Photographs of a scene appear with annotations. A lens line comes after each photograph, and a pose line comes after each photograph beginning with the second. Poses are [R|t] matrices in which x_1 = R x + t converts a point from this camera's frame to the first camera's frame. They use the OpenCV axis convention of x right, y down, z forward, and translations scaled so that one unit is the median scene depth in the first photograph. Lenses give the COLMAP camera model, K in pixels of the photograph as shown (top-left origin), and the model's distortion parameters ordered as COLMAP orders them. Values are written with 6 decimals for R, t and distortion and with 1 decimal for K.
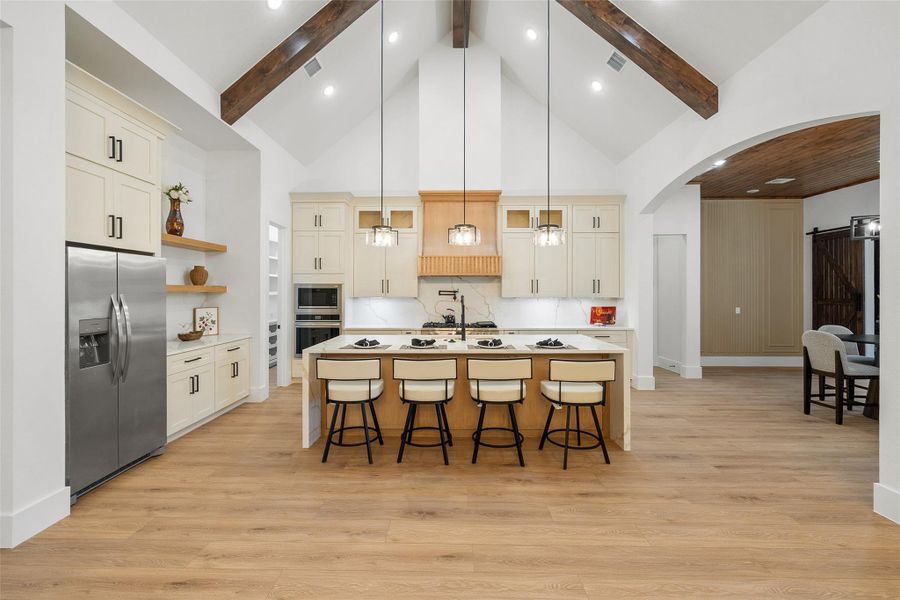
lens RADIAL K [[391.6, 0, 440.6], [0, 391.6, 290.9], [0, 0, 1]] dist [-0.001477, 0.001147]
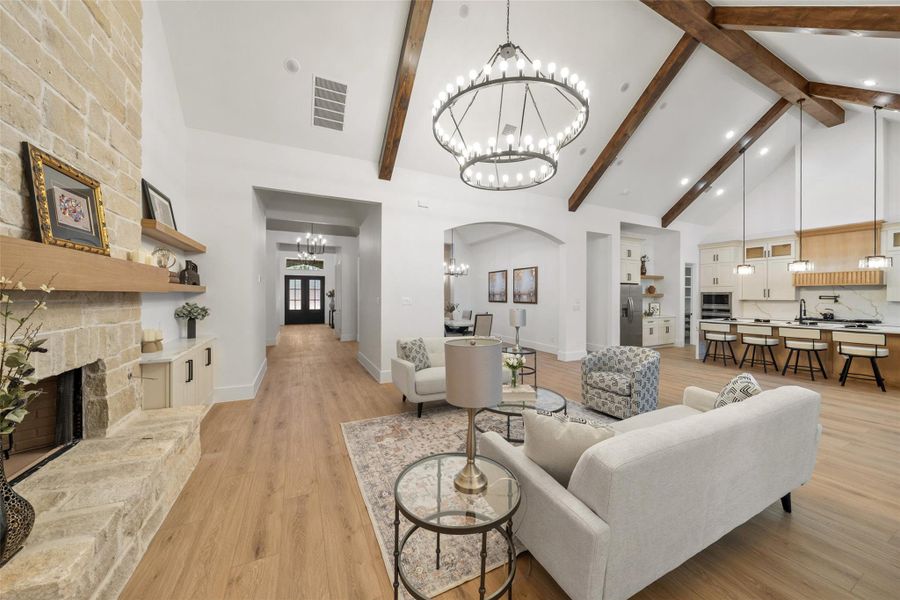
lens RADIAL K [[312.7, 0, 454.2], [0, 312.7, 296.1], [0, 0, 1]] dist [-0.005956, 0.000124]
pose [[0.468699, 0.003844, -0.883350, 0.491175], [0.000923, 0.999988, 0.004842, -0.009368], [0.883357, -0.003085, 0.468690, -0.939419]]
